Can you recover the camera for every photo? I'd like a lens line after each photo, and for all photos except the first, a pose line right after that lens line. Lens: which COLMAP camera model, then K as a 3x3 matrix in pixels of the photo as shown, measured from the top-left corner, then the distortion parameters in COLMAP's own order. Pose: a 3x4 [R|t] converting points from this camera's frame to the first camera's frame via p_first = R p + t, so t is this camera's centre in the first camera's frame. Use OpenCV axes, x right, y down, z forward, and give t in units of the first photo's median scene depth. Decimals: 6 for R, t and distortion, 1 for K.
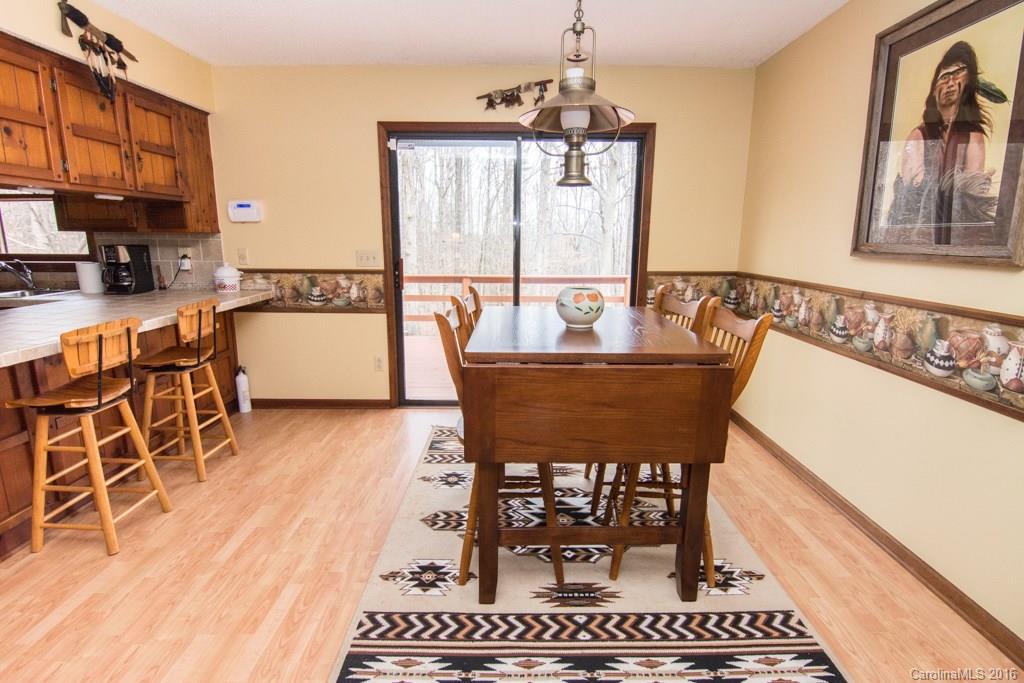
lens RADIAL K [[497.5, 0, 511.1], [0, 497.5, 342.5], [0, 0, 1]] dist [-0.011120, -0.005121]
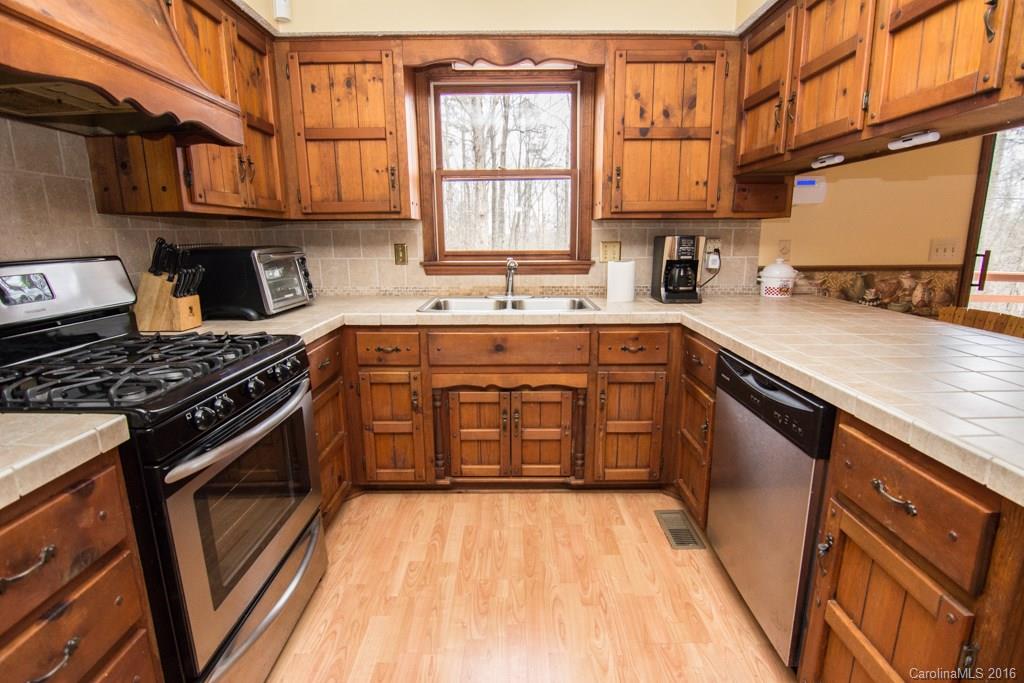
lens RADIAL K [[497.5, 0, 512.7], [0, 497.5, 339.4], [0, 0, 1]] dist [-0.011120, -0.005121]
pose [[0.999760, -0.021901, 0.000804, -1.443575], [0.021907, 0.999722, -0.008741, -0.055845], [-0.000613, 0.008756, 0.999961, 0.331319]]
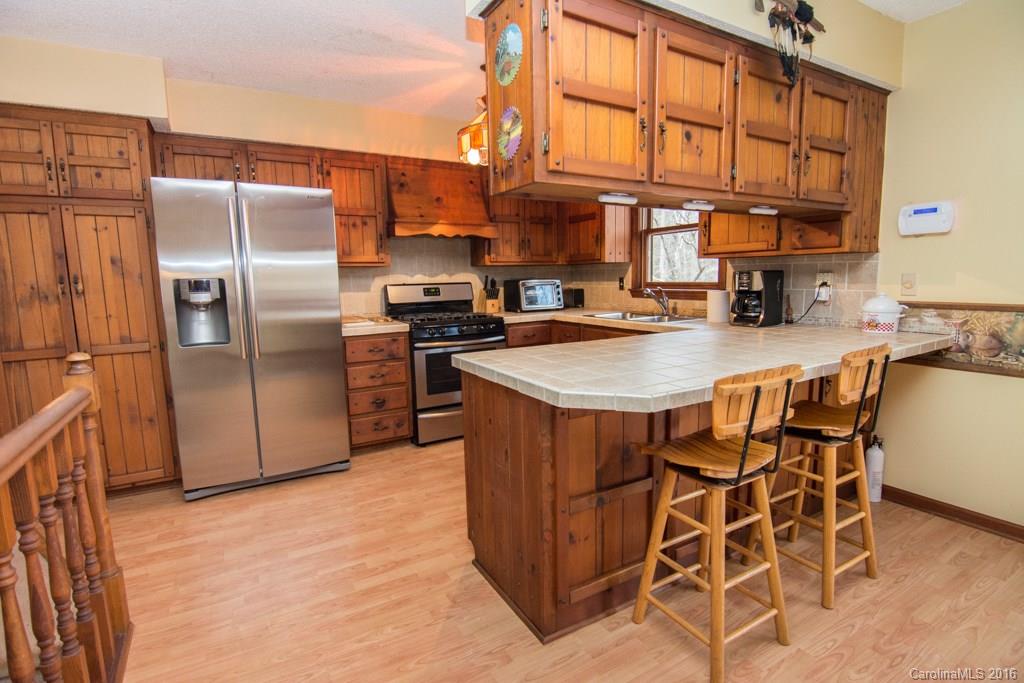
lens RADIAL K [[497.5, 0, 510.7], [0, 497.5, 343.3], [0, 0, 1]] dist [-0.011120, -0.005121]
pose [[0.501875, 0.093334, -0.859890, -0.278962], [-0.150597, 0.988405, 0.019388, -0.025495], [0.851729, 0.119766, 0.510111, 0.225871]]
